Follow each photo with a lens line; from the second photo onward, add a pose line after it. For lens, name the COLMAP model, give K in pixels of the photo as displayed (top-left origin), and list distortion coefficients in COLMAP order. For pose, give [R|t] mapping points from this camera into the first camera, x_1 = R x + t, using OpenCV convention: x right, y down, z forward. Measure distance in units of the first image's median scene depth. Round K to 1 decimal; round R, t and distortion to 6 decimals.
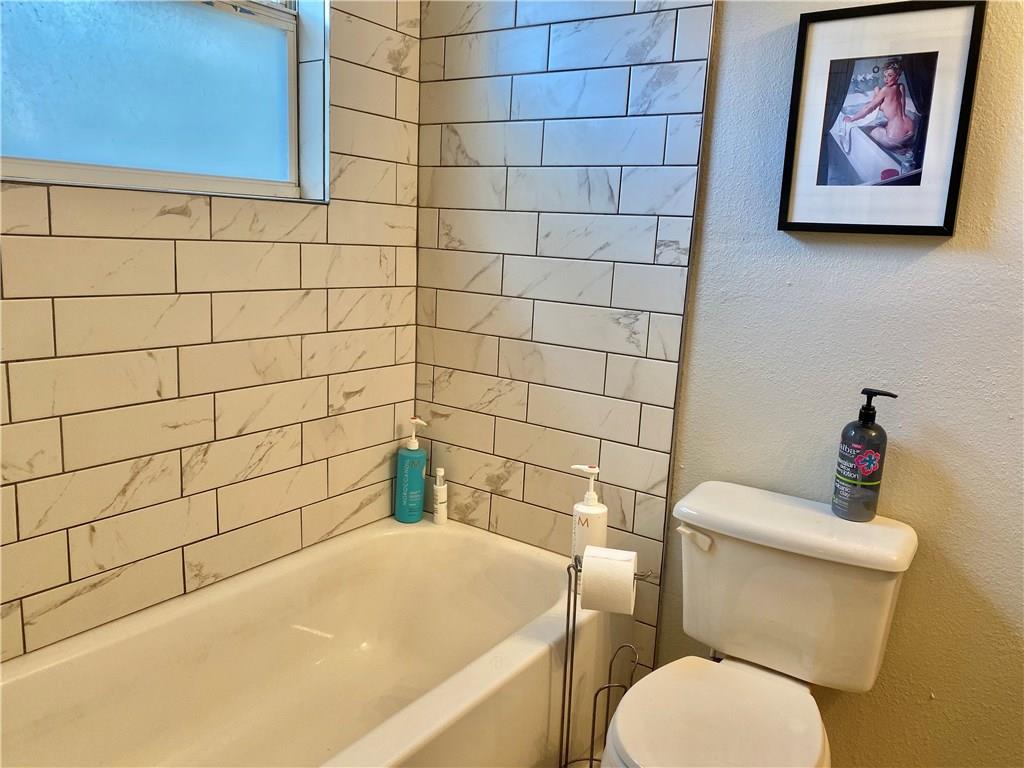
lens RADIAL K [[784.3, 0, 512.0], [0, 784.3, 384.0], [0, 0, 1]] dist [-0.006245, -0.002217]
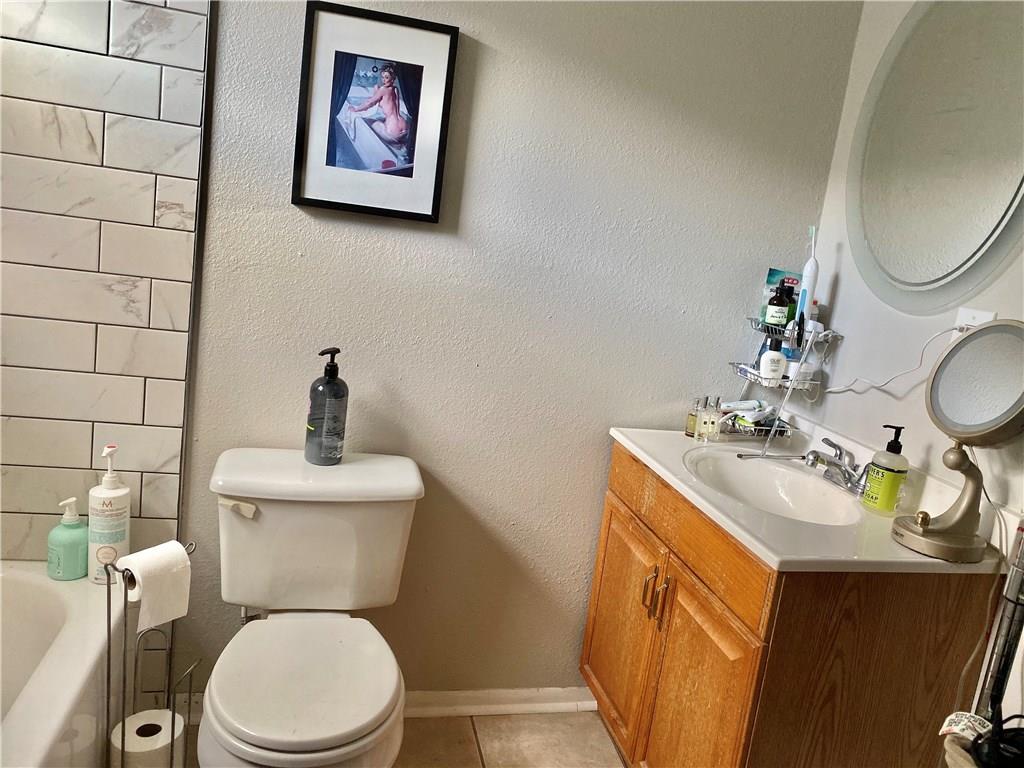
lens RADIAL K [[784.3, 0, 512.0], [0, 784.3, 384.0], [0, 0, 1]] dist [-0.006245, -0.002217]
pose [[0.686246, -0.084743, 0.722416, -0.241367], [0.037780, 0.996002, 0.080948, -0.030708], [-0.726388, -0.028257, 0.686704, 0.061468]]
